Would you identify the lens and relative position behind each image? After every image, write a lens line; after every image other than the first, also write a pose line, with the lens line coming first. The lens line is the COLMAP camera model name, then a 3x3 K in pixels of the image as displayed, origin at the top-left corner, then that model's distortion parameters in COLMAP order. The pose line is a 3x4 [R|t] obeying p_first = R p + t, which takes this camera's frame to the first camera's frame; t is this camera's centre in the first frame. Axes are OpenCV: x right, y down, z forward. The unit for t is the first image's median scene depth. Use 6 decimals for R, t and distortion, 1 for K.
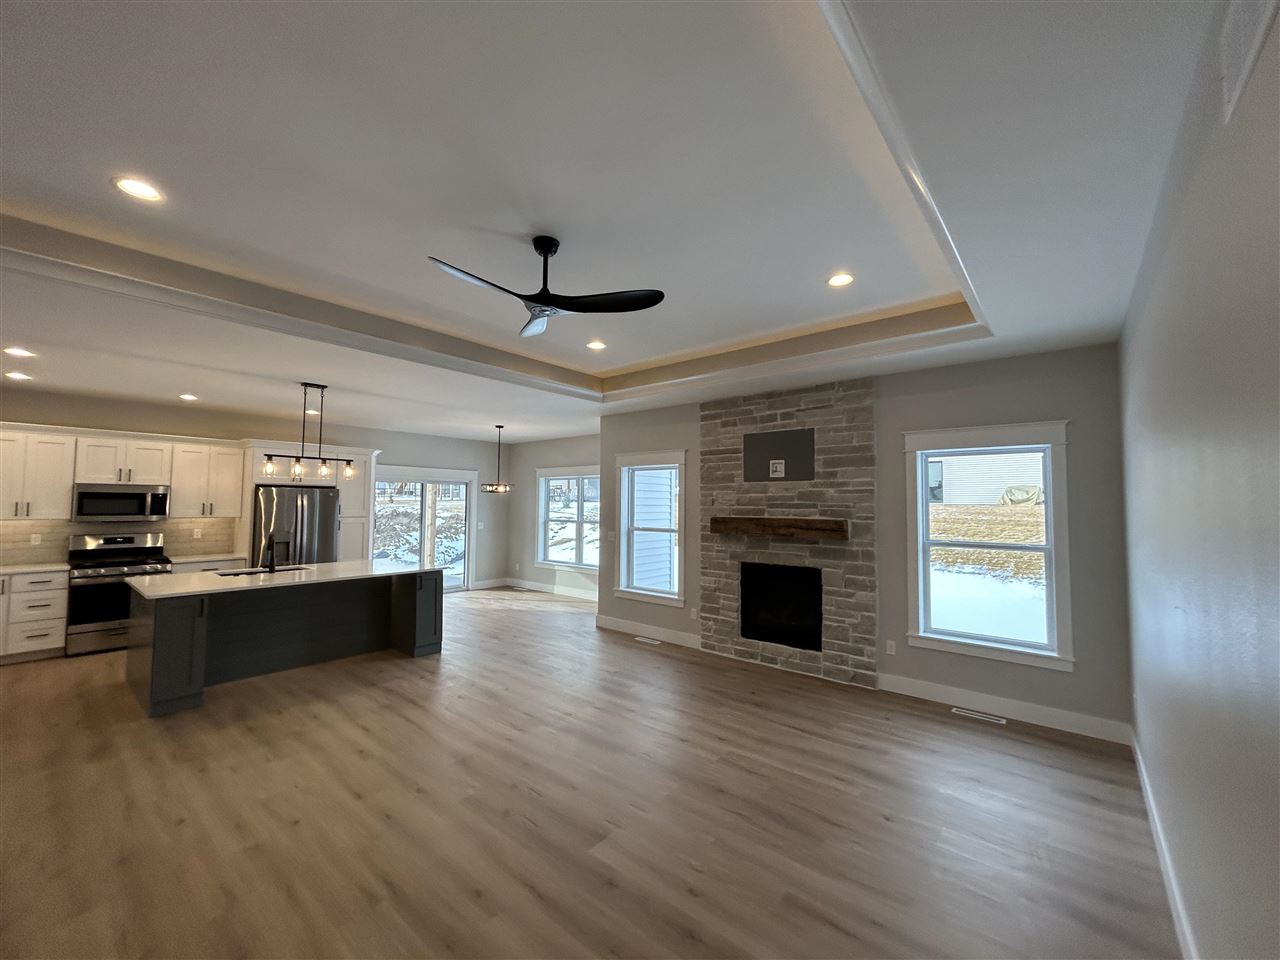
lens RADIAL K [[511.8, 0, 649.3], [0, 511.8, 483.4], [0, 0, 1]] dist [-0.002807, -0.001680]
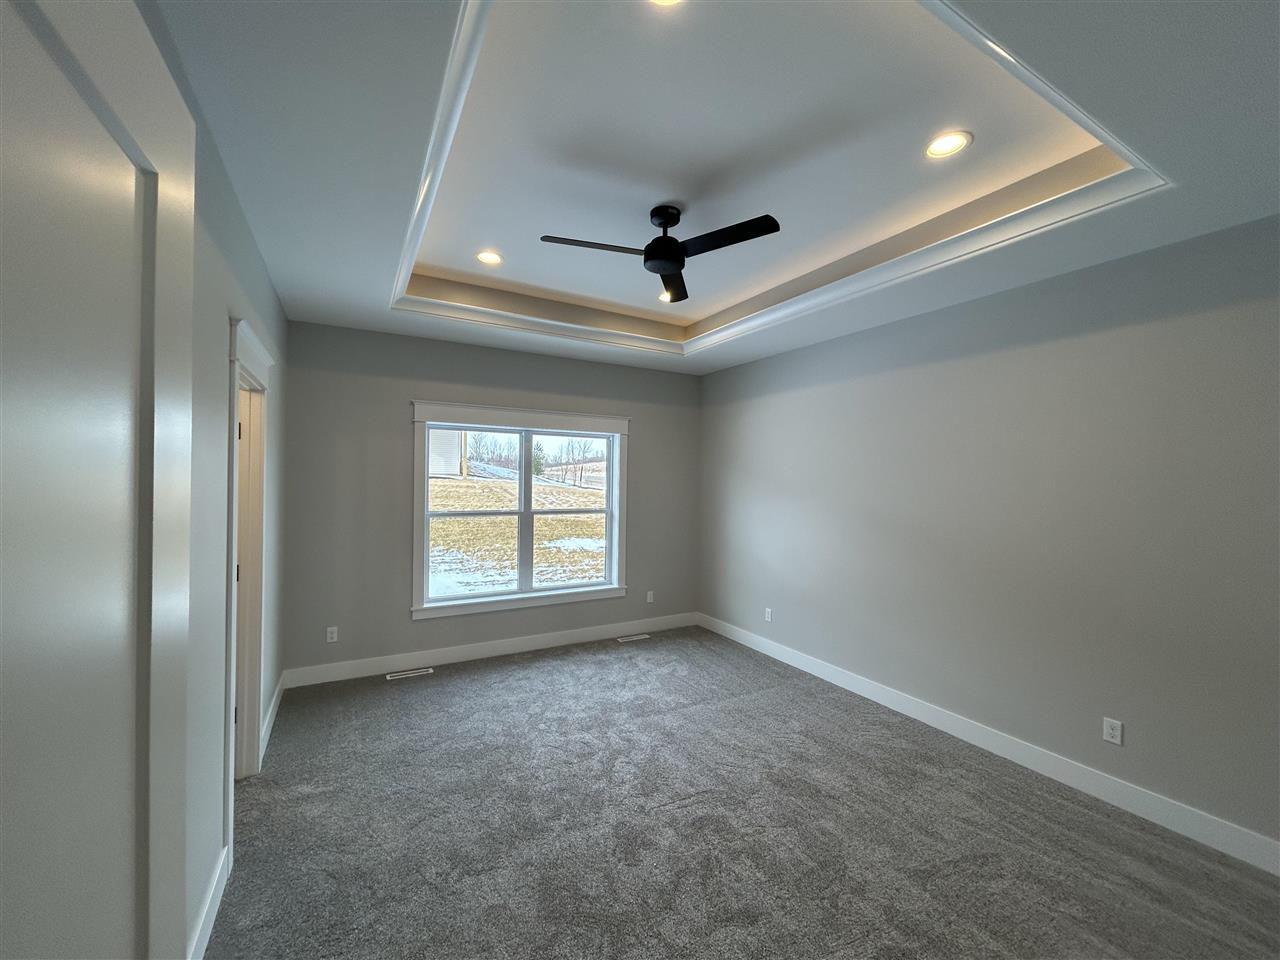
lens RADIAL K [[511.8, 0, 646.6], [0, 511.8, 482.0], [0, 0, 1]] dist [-0.002807, -0.001680]
pose [[0.356733, -0.008393, 0.934169, -0.777572], [-0.039003, 0.998954, 0.023869, 0.027344], [-0.933392, -0.044950, 0.356033, 0.728396]]
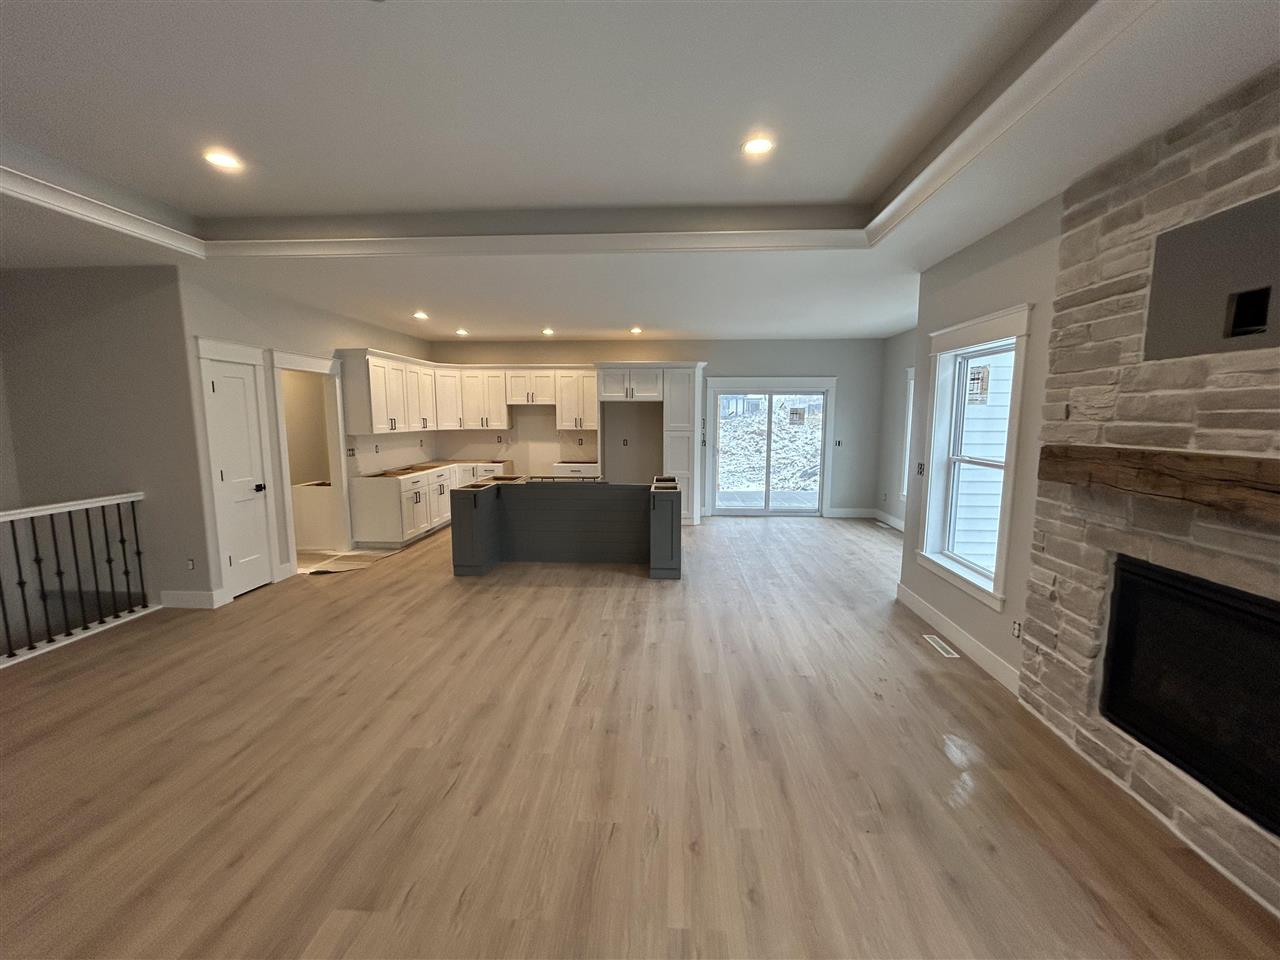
lens RADIAL K [[511.8, 0, 642.8], [0, 511.8, 482.7], [0, 0, 1]] dist [-0.002807, -0.001680]
pose [[0.590653, 0.098978, -0.800832, 0.277033], [0.035668, 0.988276, 0.148452, 0.017907], [0.806137, -0.116248, 0.580198, 0.431740]]
